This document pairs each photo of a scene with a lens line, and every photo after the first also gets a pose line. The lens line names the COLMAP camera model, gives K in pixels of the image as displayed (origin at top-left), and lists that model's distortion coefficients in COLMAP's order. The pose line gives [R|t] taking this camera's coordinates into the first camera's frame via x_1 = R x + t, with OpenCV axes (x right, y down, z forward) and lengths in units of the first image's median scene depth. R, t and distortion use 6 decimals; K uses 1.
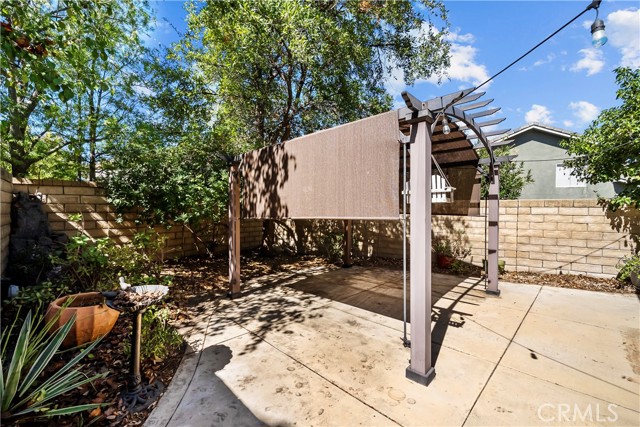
lens RADIAL K [[266.7, 0, 318.9], [0, 266.7, 212.1], [0, 0, 1]] dist [-0.004607, -0.000081]
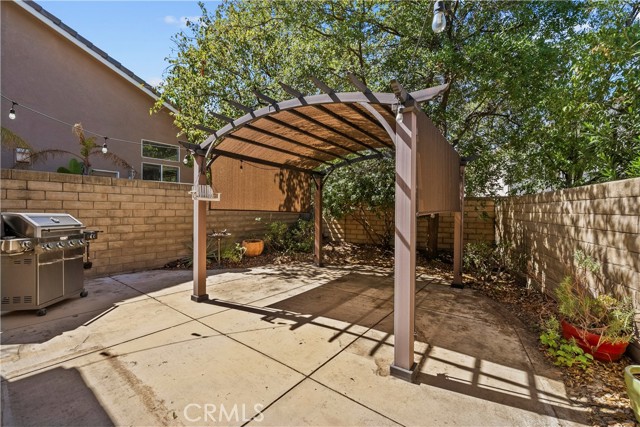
lens RADIAL K [[266.7, 0, 318.7], [0, 266.7, 212.0], [0, 0, 1]] dist [-0.004607, -0.000081]
pose [[0.144295, 0.012401, -0.989457, 1.304150], [-0.019467, 0.999764, 0.009691, 0.004400], [0.989343, 0.017863, 0.144502, 0.881327]]
